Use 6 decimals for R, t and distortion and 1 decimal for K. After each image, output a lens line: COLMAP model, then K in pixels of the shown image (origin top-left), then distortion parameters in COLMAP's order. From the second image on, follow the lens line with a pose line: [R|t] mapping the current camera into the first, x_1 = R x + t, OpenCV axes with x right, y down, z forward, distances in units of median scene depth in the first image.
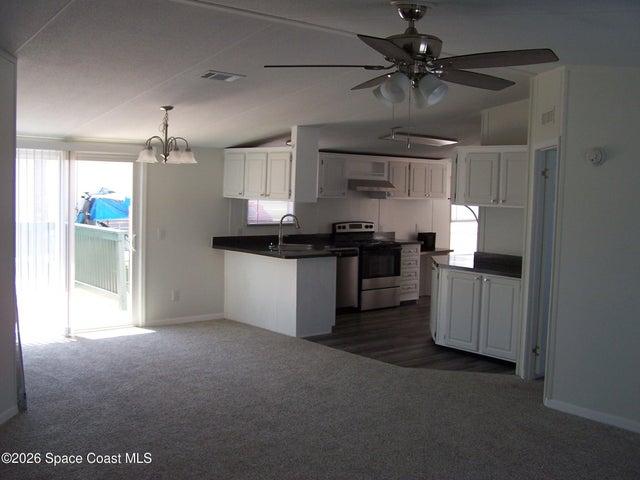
lens RADIAL K [[711.9, 0, 320.0], [0, 711.9, 240.0], [0, 0, 1]] dist [-0.202786, 0.403470]
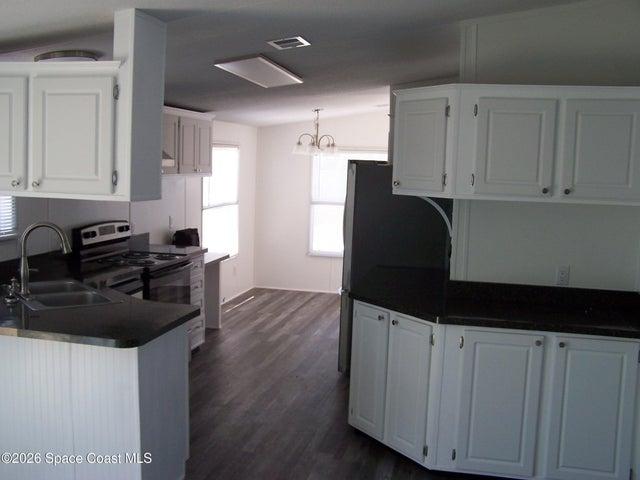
lens RADIAL K [[711.9, 0, 320.0], [0, 711.9, 240.0], [0, 0, 1]] dist [-0.202786, 0.403470]
pose [[0.806561, -0.067262, 0.587312, -0.181335], [0.037113, 0.997307, 0.063249, -0.052800], [-0.589985, -0.029217, 0.806886, 0.612941]]
